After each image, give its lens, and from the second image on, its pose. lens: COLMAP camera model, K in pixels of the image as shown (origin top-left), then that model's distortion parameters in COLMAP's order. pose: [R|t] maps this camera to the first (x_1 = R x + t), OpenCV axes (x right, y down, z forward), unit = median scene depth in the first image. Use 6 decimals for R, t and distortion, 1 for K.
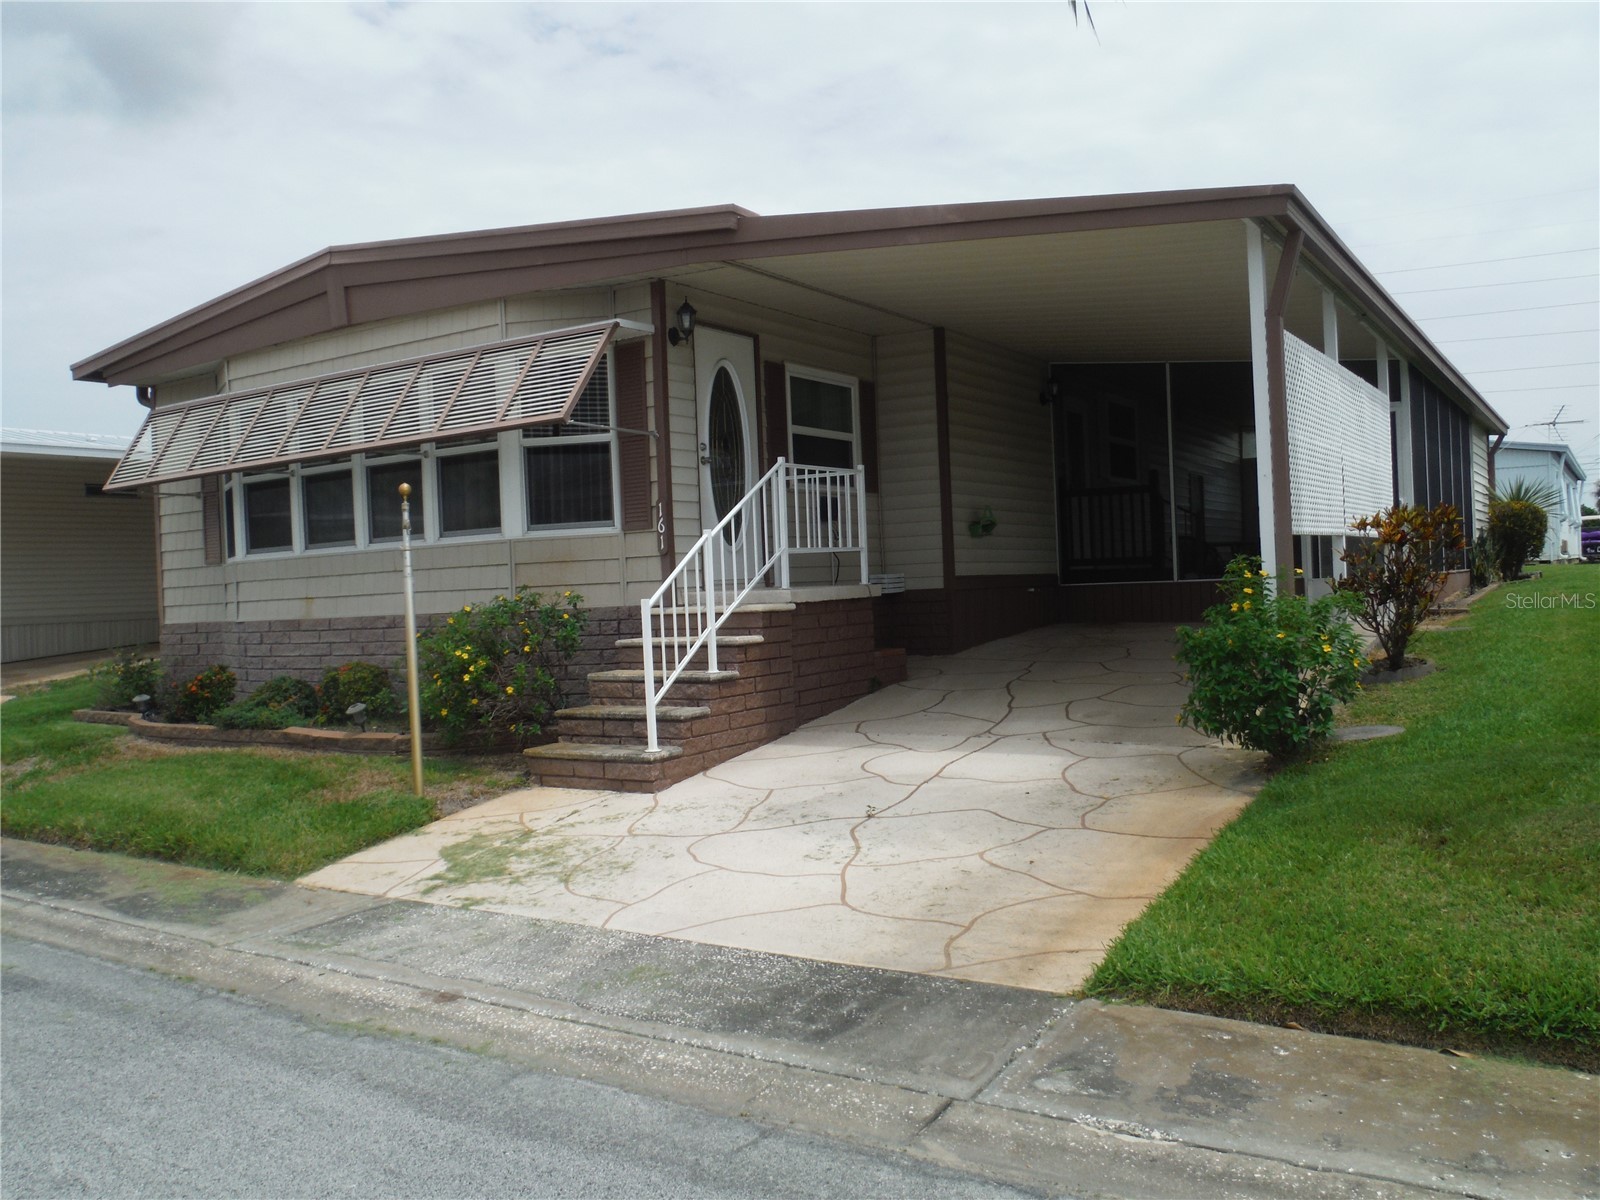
lens RADIAL K [[1344.1, 0, 800.0], [0, 1344.1, 600.0], [0, 0, 1]] dist [-0.075881, 0.036419]
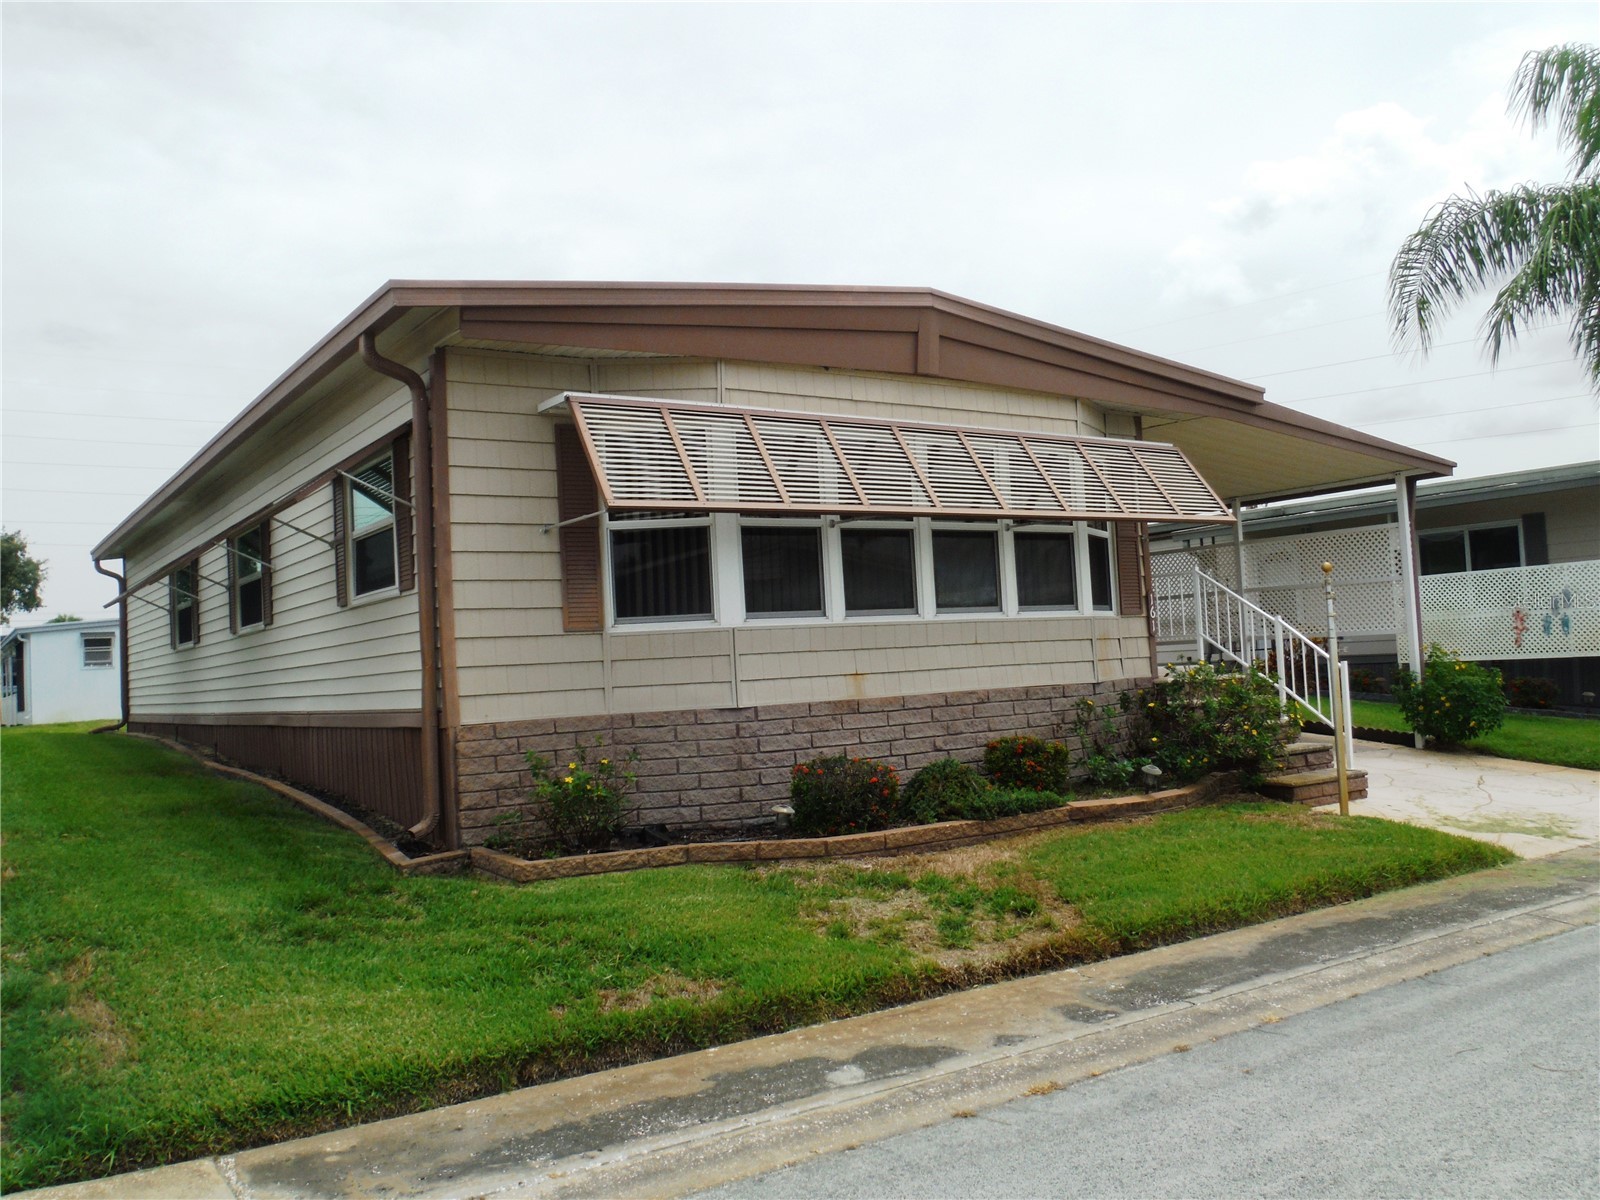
lens RADIAL K [[1344.1, 0, 800.0], [0, 1344.1, 600.0], [0, 0, 1]] dist [-0.075881, 0.036419]
pose [[0.406409, 0.084721, 0.909755, -1.227152], [0.052714, 0.991859, -0.115916, 0.051225], [-0.912169, 0.095066, 0.398635, 0.739744]]
